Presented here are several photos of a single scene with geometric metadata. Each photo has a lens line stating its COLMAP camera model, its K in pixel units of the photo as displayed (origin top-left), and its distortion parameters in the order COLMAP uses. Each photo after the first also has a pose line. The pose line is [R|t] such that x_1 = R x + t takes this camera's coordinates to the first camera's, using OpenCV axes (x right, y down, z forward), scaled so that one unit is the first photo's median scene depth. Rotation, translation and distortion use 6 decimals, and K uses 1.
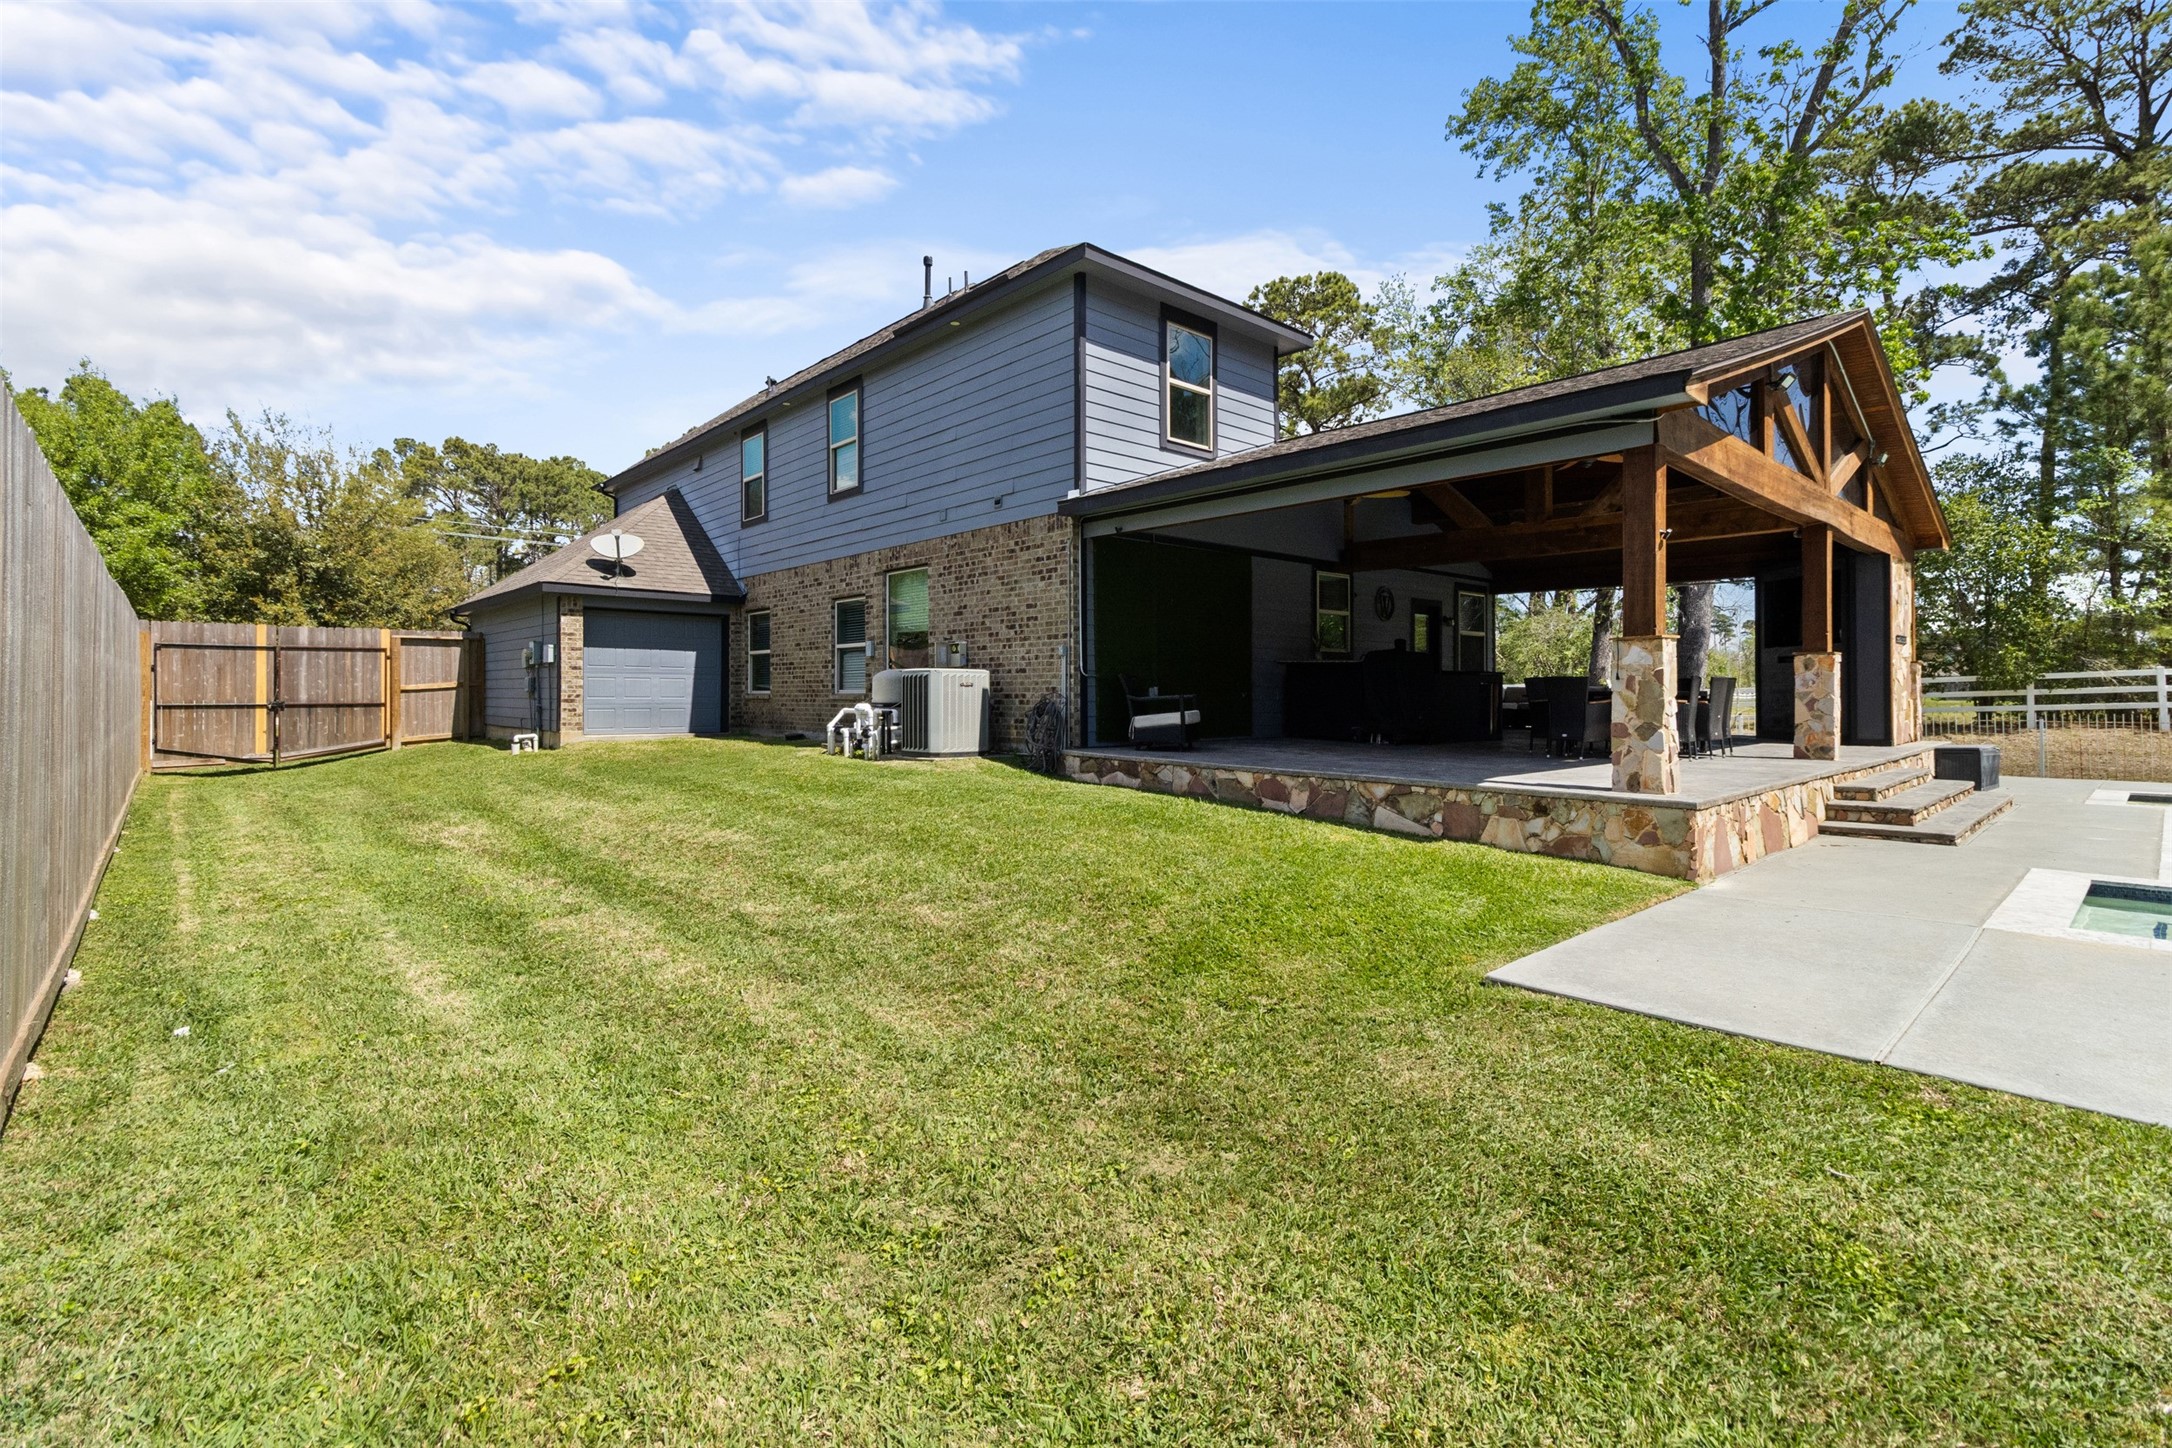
lens RADIAL K [[997.3, 0, 1091.4], [0, 997.3, 678.8], [0, 0, 1]] dist [0.004318, 0.000156]
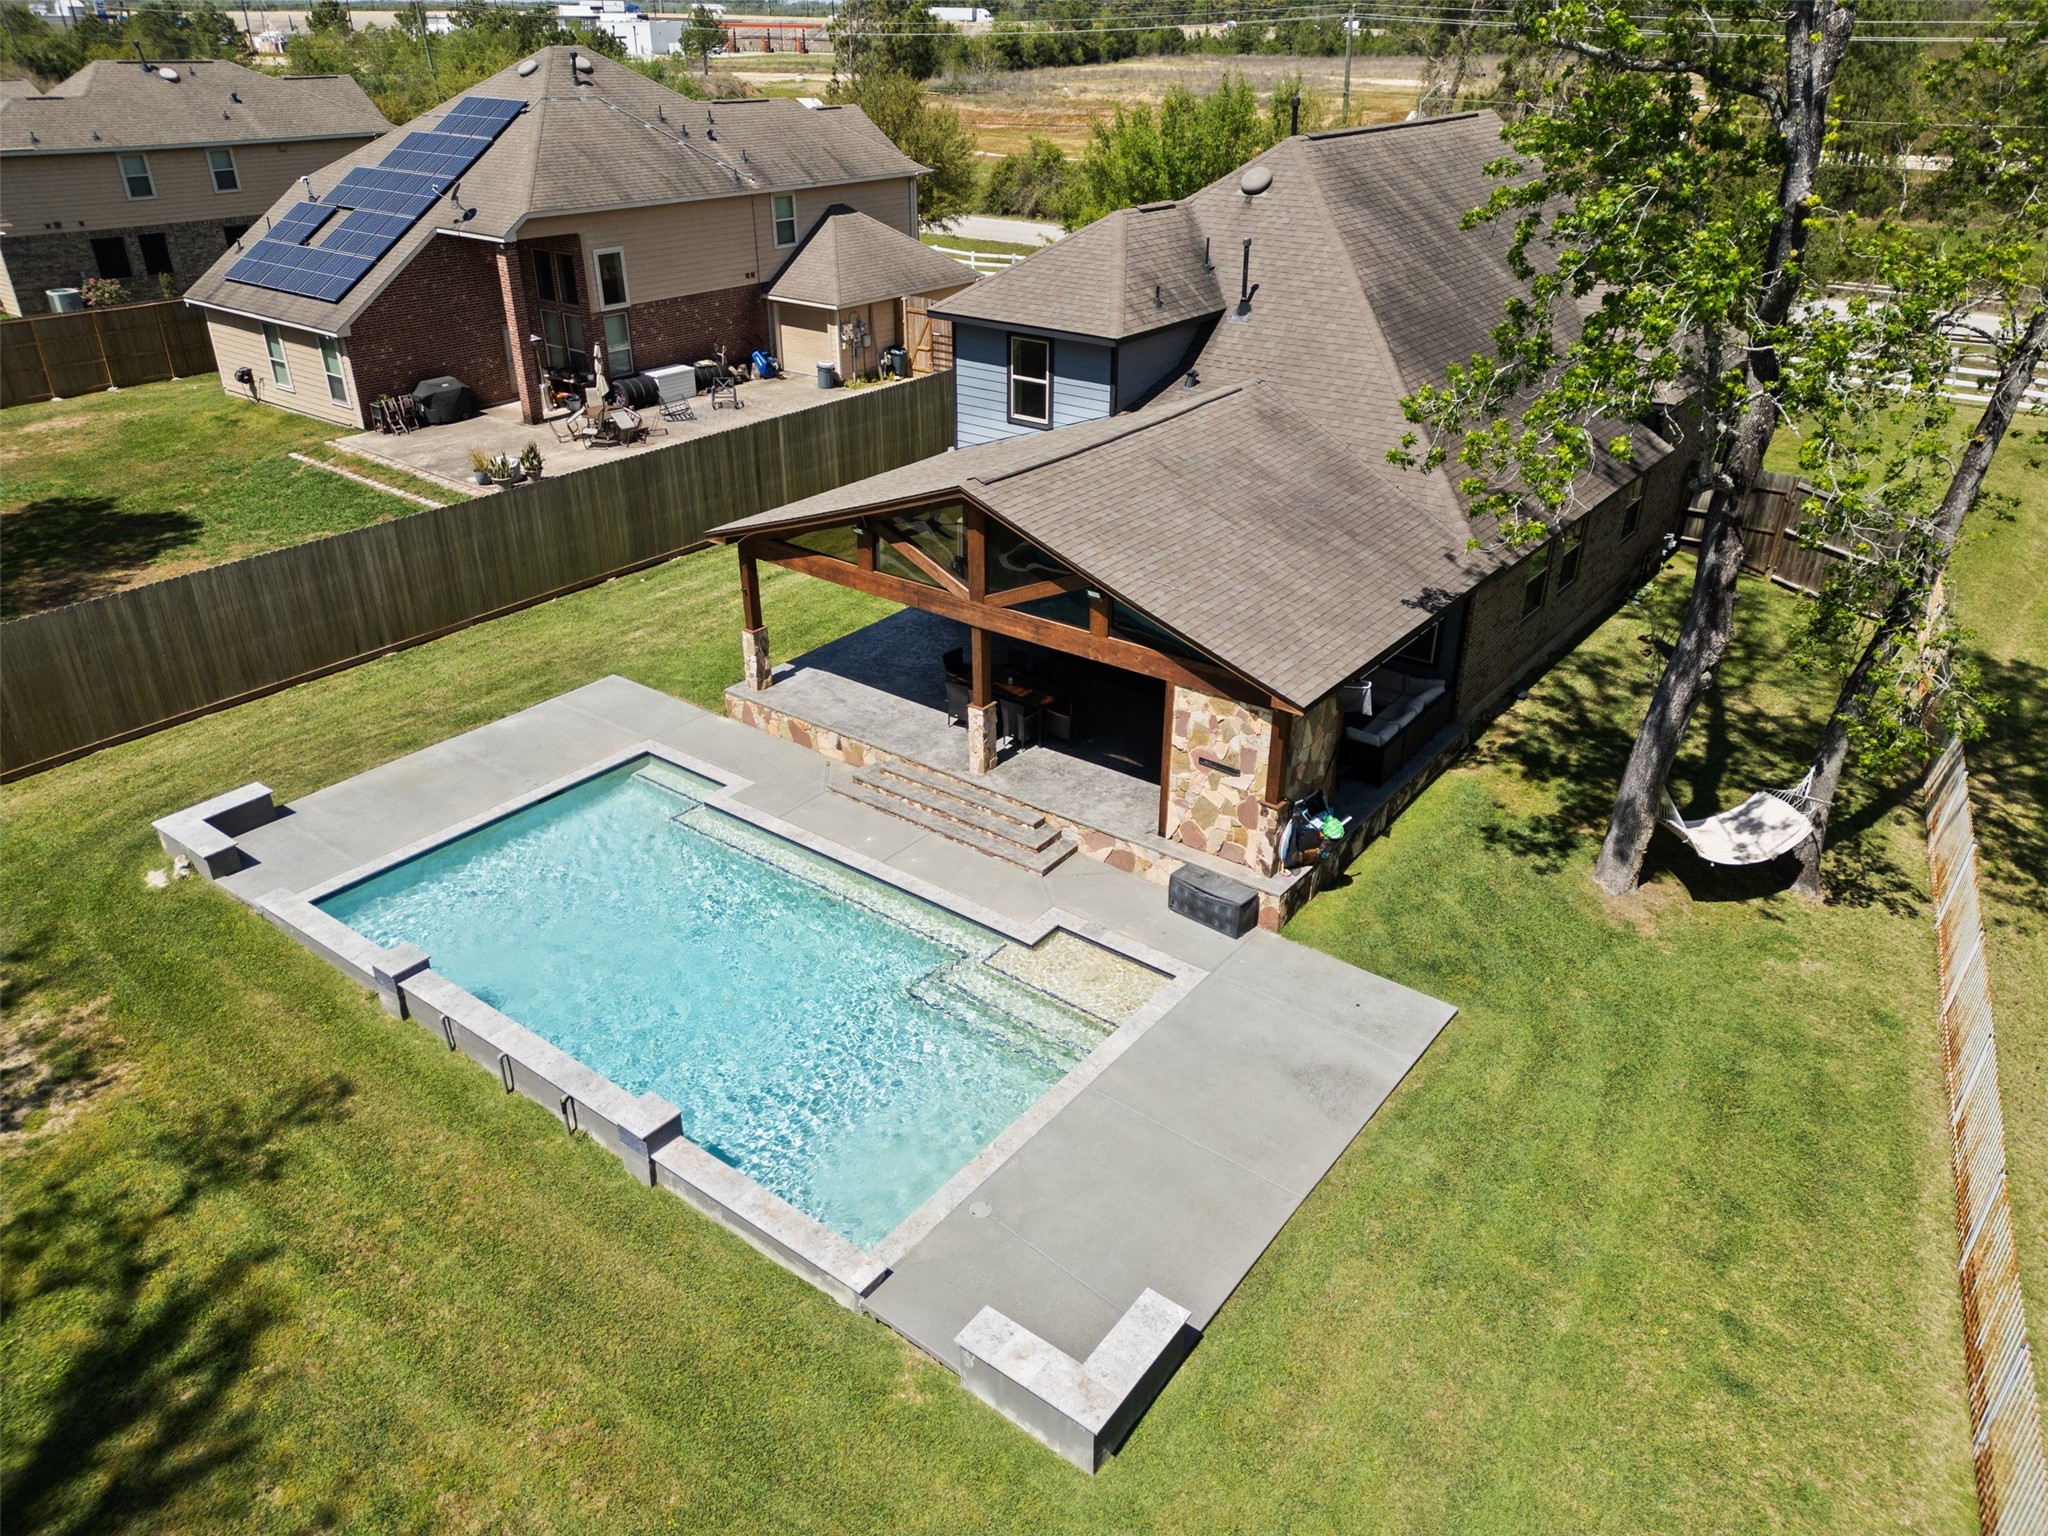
lens RADIAL K [[1436.0, 0, 1029.4], [0, 1436.0, 759.4], [0, 0, 1]] dist [0.058792, -0.044338]
pose [[0.187876, 0.453777, -0.871085, 1.536197], [0.000254, 0.886855, 0.462048, -0.543950], [0.982193, -0.087029, 0.166504, 0.421467]]
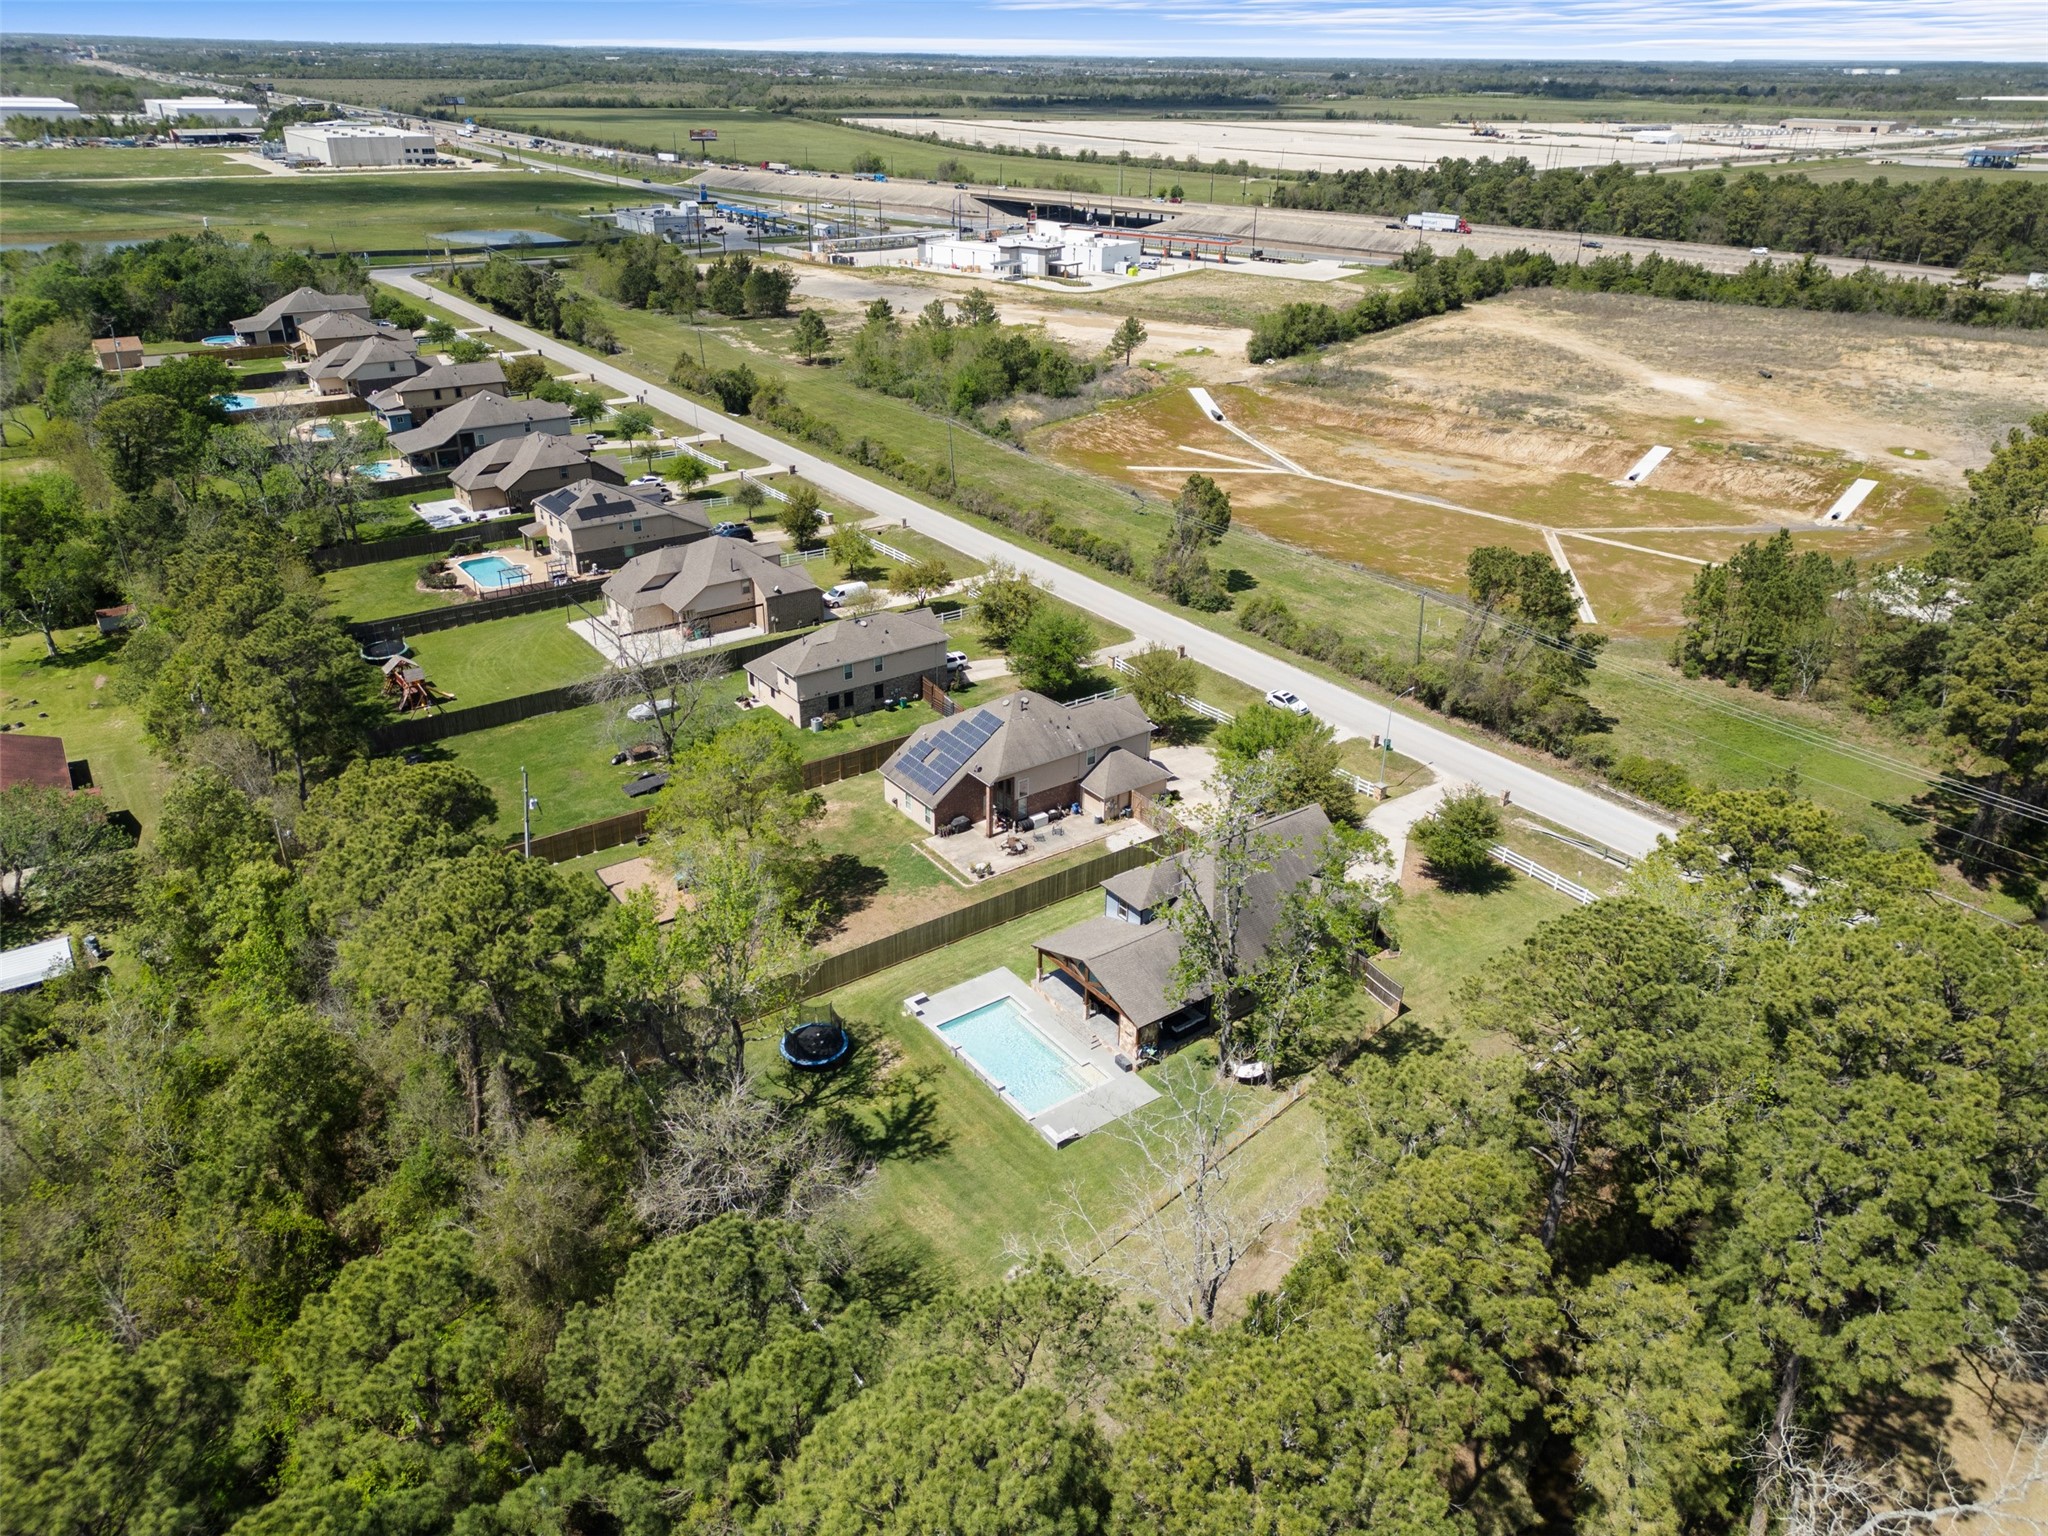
lens RADIAL K [[1436.0, 0, 1021.1], [0, 1436.0, 761.1], [0, 0, 1]] dist [0.058792, -0.044338]
pose [[-0.102397, 0.436471, -0.893872, 4.667448], [-0.013593, 0.897898, 0.439994, -3.048757], [0.994651, 0.057205, -0.086009, 0.747516]]
